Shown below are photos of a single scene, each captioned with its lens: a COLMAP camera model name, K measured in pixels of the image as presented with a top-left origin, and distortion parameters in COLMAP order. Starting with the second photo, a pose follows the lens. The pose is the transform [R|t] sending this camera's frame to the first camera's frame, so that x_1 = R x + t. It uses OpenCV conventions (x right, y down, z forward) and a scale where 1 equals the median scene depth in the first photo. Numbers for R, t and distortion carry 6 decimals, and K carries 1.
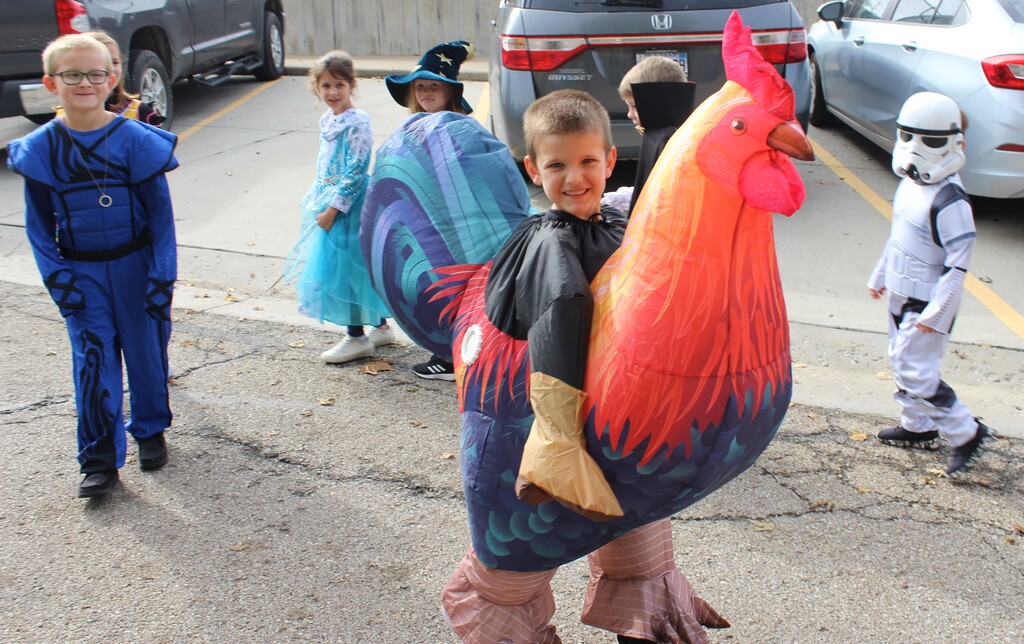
lens RADIAL K [[1045.5, 0, 588.9], [0, 1045.5, 276.2], [0, 0, 1]] dist [-0.112491, 0.000000]
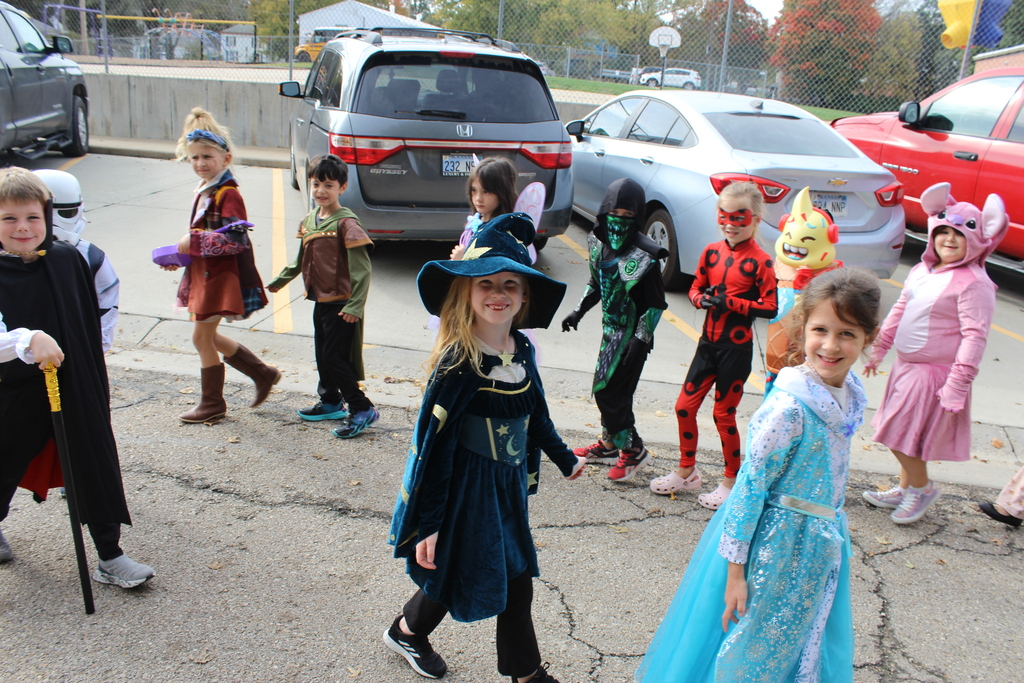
lens RADIAL K [[856.0, 0, 519.9], [0, 856.0, 345.5], [0, 0, 1]] dist [-0.169119, 0.148947]
pose [[0.969818, 0.008627, 0.243676, -0.108910], [-0.012726, 0.999803, 0.015254, -0.003670], [-0.243496, -0.017895, 0.969737, -0.005915]]
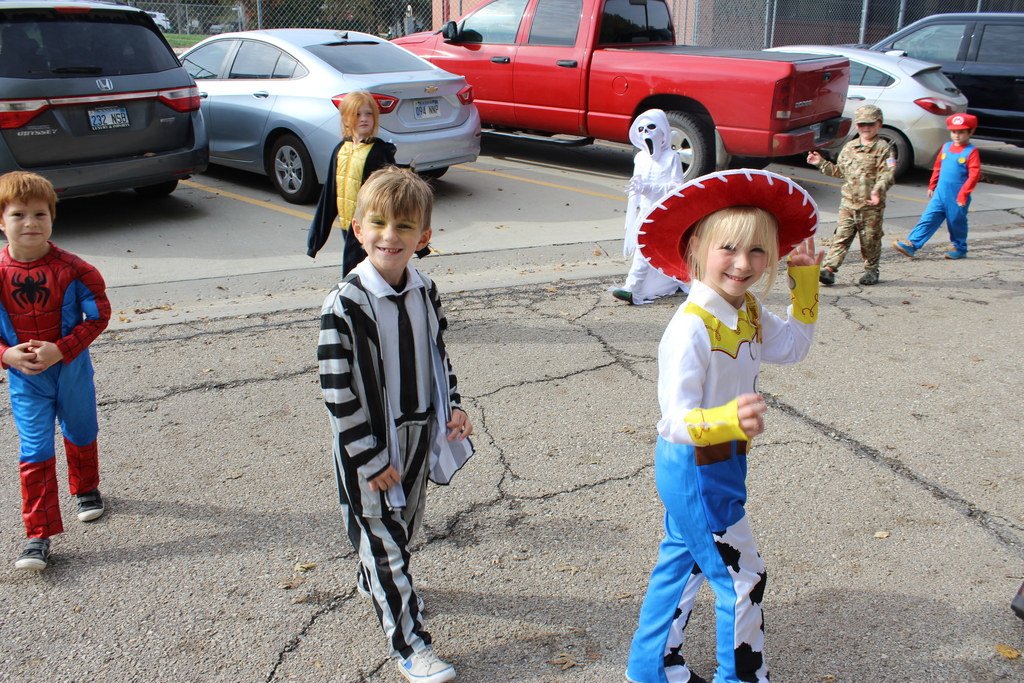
lens RADIAL K [[856.0, 0, 528.0], [0, 856.0, 345.4], [0, 0, 1]] dist [-0.169119, 0.148947]
pose [[0.665897, -0.236067, 0.707710, -0.379670], [0.195078, 0.970709, 0.140242, 0.034199], [-0.720087, 0.044672, 0.692444, -0.090236]]
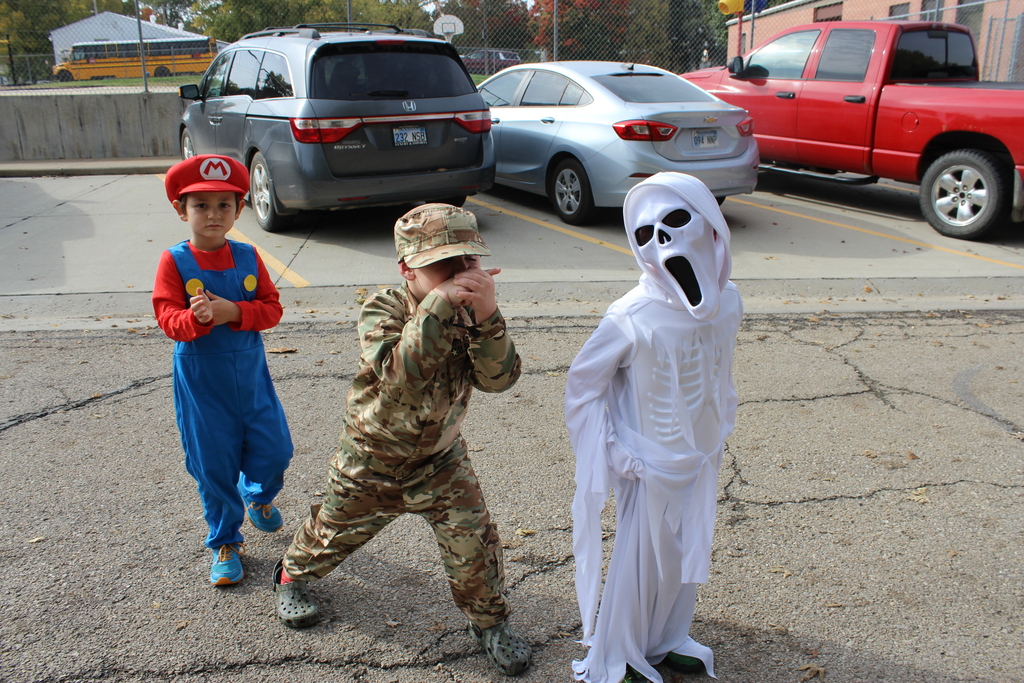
lens RADIAL K [[856.0, 0, 524.7], [0, 856.0, 344.9], [0, 0, 1]] dist [-0.169119, 0.148947]
pose [[0.874398, -0.132859, 0.466666, -0.379741], [0.130839, 0.990717, 0.036900, 0.064281], [-0.467236, 0.028793, 0.883664, -0.113387]]
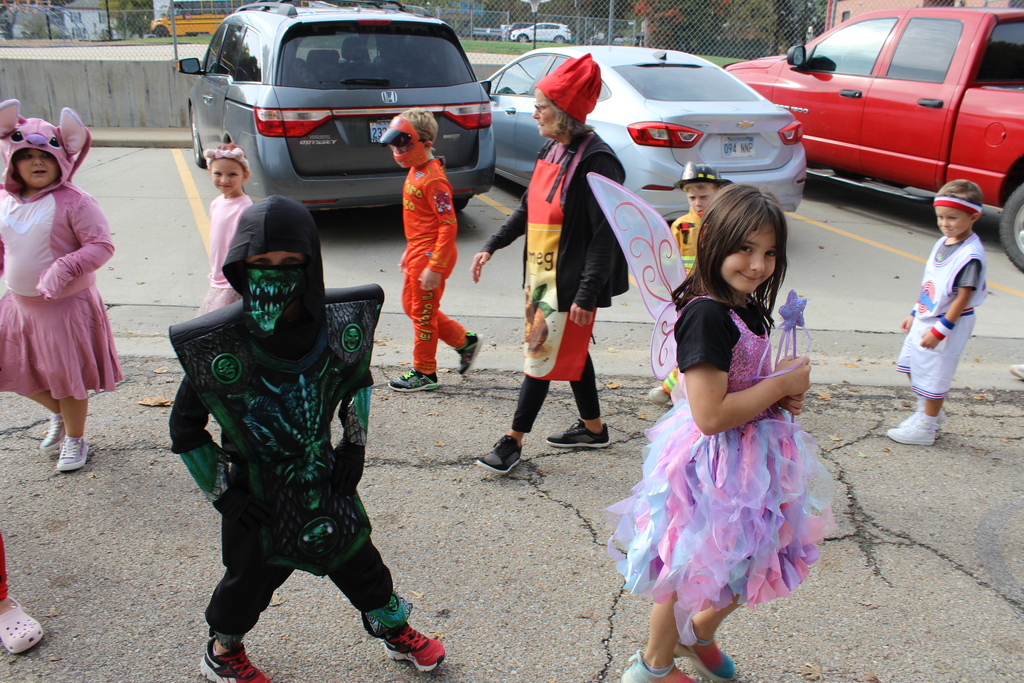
lens RADIAL K [[856.0, 0, 523.0], [0, 856.0, 346.5], [0, 0, 1]] dist [-0.169119, 0.148947]
pose [[0.925005, -0.090789, 0.368948, -0.183787], [0.071748, 0.995300, 0.065038, 0.004341], [-0.373119, -0.033689, 0.927172, -0.029143]]
